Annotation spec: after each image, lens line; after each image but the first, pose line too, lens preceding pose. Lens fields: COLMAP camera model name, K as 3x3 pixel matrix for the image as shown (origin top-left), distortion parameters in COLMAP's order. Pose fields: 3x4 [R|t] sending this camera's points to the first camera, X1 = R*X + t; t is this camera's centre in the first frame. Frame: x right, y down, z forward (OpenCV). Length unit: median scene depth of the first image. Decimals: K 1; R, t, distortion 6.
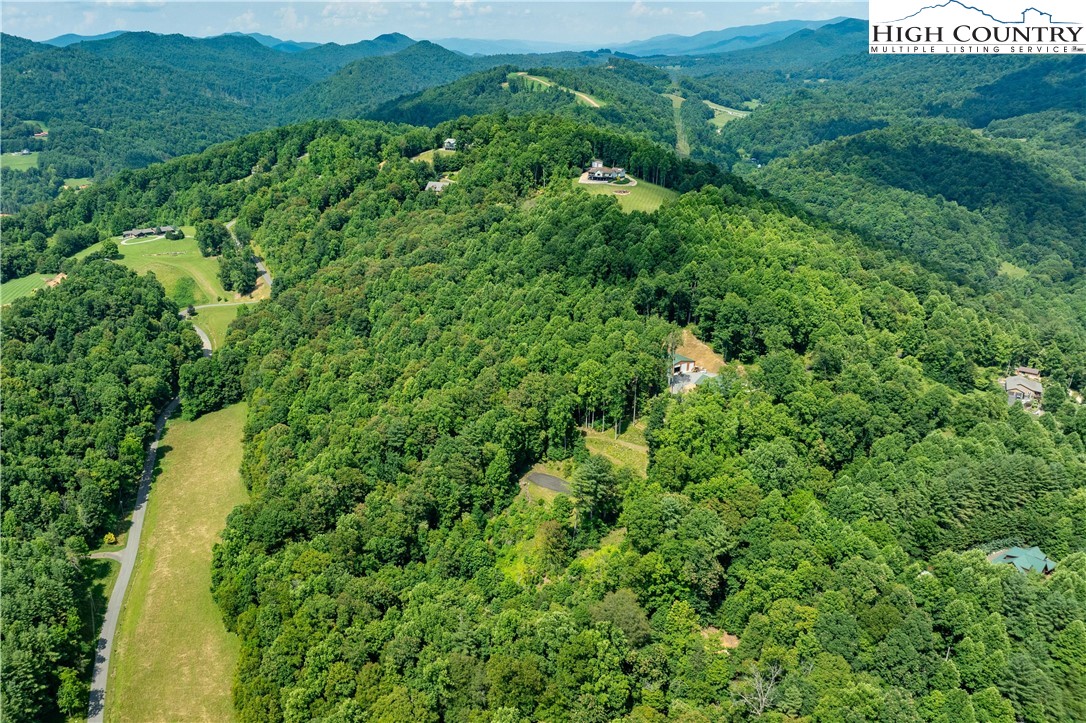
lens RADIAL K [[906.2, 0, 478.9], [0, 906.2, 379.8], [0, 0, 1]] dist [-0.022088, -0.052833]
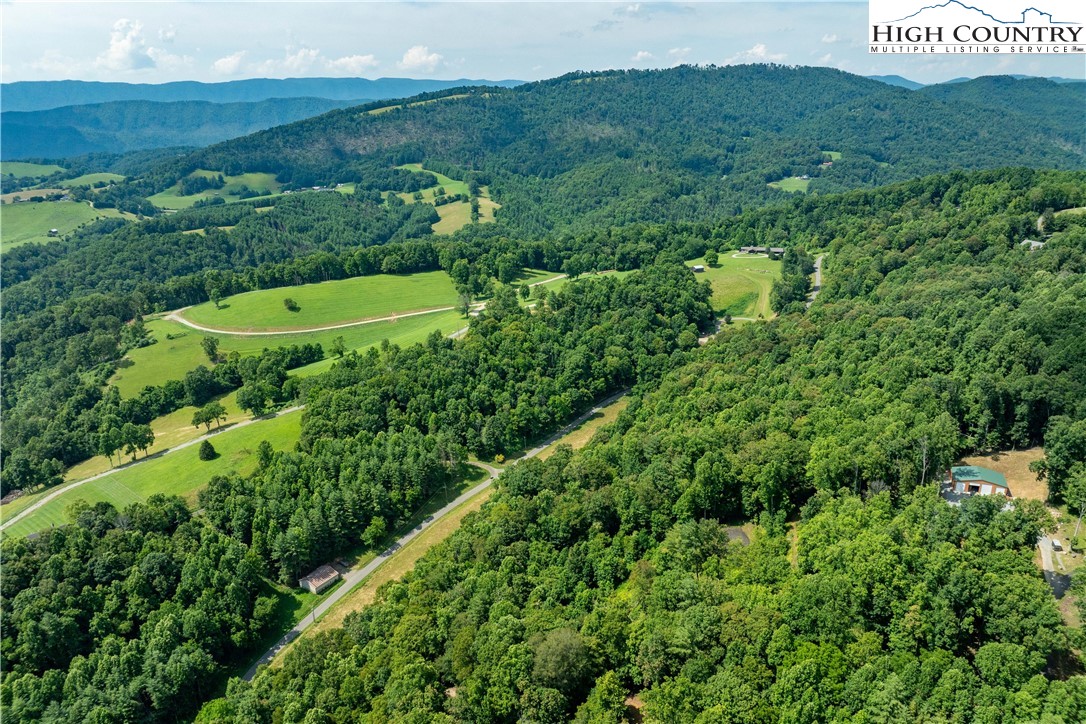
lens RADIAL K [[804.6, 0, 543.8], [0, 804.6, 408.3], [0, 0, 1]] dist [-0.036495, -0.005261]
pose [[0.627332, 0.278071, -0.727414, 0.413882], [-0.259115, 0.955387, 0.141754, -0.070372], [0.734380, 0.099557, 0.671397, 0.205055]]
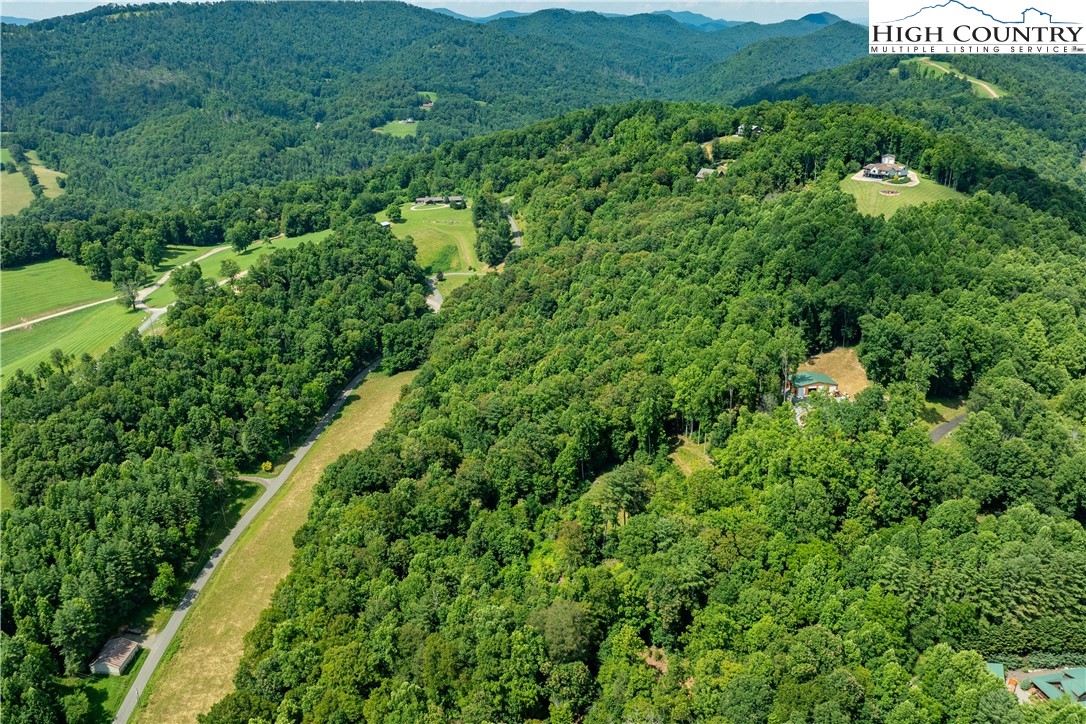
lens RADIAL K [[920.3, 0, 524.4], [0, 920.3, 383.7], [0, 0, 1]] dist [-0.033774, -0.020089]
pose [[0.918598, 0.141500, -0.368994, 0.253972], [-0.134278, 0.989907, 0.045324, -0.018510], [0.371683, 0.007913, 0.928326, 0.045606]]
